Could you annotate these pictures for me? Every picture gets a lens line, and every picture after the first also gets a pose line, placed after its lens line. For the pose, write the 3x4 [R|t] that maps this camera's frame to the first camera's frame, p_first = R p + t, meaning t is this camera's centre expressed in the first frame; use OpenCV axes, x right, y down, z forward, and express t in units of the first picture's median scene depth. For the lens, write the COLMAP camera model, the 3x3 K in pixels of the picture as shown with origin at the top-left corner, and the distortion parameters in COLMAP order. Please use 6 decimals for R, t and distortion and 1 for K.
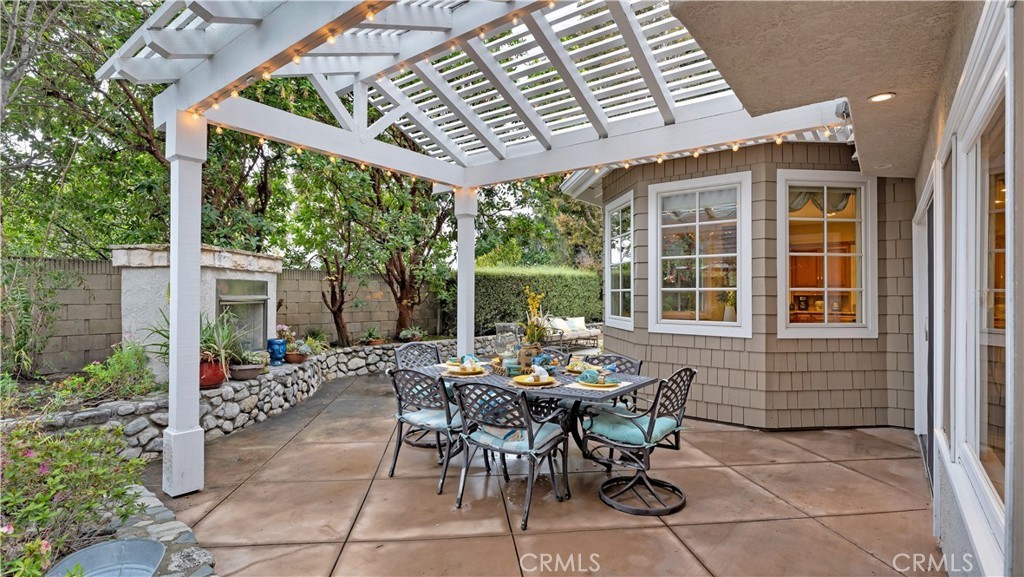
lens RADIAL K [[474.7, 0, 512.0], [0, 474.7, 288.5], [0, 0, 1]] dist [0.000063, 0.000062]
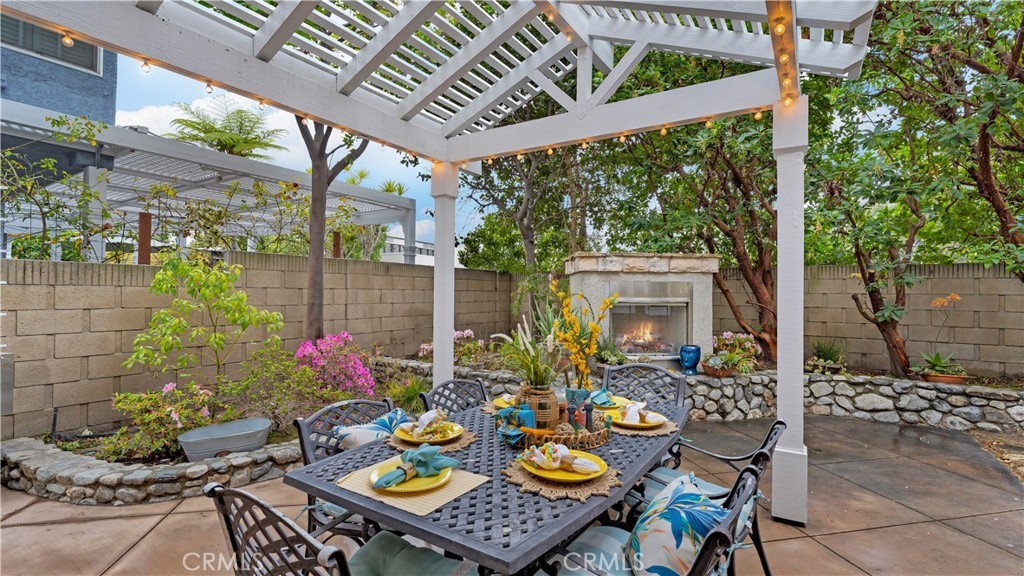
lens RADIAL K [[474.7, 0, 512.0], [0, 474.7, 288.0], [0, 0, 1]] dist [0.000063, 0.000062]
pose [[0.091626, -0.010087, -0.995742, 0.289000], [0.004572, 0.999942, -0.009709, 0.002654], [0.995783, -0.003663, 0.091667, 0.440304]]
